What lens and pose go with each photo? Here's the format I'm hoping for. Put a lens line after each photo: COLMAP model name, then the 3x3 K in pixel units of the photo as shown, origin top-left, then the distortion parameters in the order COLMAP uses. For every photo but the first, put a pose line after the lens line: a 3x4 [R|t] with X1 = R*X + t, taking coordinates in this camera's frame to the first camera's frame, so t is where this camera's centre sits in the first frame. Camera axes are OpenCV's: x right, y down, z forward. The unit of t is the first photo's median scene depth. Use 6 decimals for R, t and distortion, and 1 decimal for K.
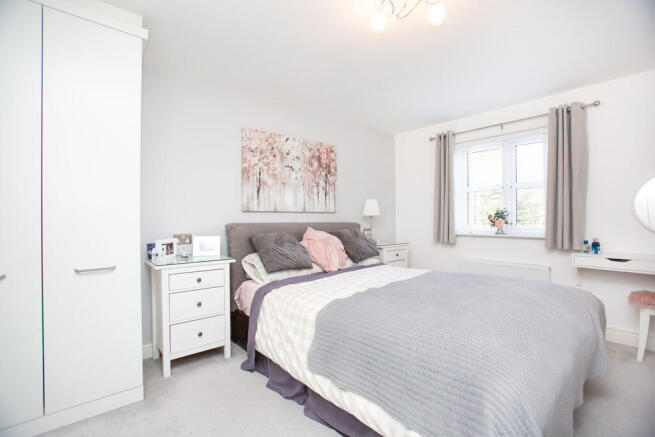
lens RADIAL K [[298.4, 0, 326.2], [0, 298.4, 219.0], [0, 0, 1]] dist [-0.069580, 0.027704]
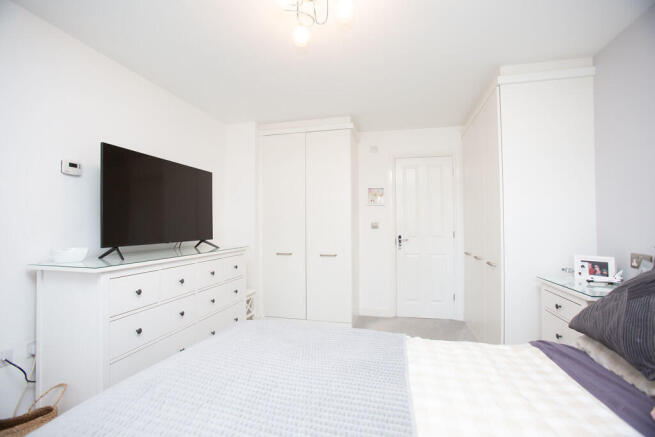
lens RADIAL K [[298.4, 0, 326.2], [0, 298.4, 219.0], [0, 0, 1]] dist [-0.069580, 0.027704]
pose [[-0.811632, 0.002514, -0.584163, 0.389948], [0.021587, 0.999437, -0.025691, -0.022073], [0.583769, -0.033462, -0.811230, 0.891759]]
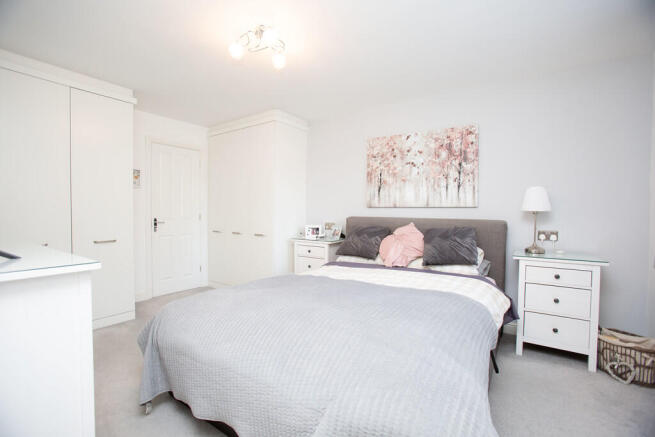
lens RADIAL K [[298.4, 0, 326.2], [0, 298.4, 219.0], [0, 0, 1]] dist [-0.069580, 0.027704]
pose [[0.274690, 0.044193, -0.960517, 0.802845], [0.003419, 0.998892, 0.046936, -0.032578], [0.961527, -0.016177, 0.274235, 0.444221]]
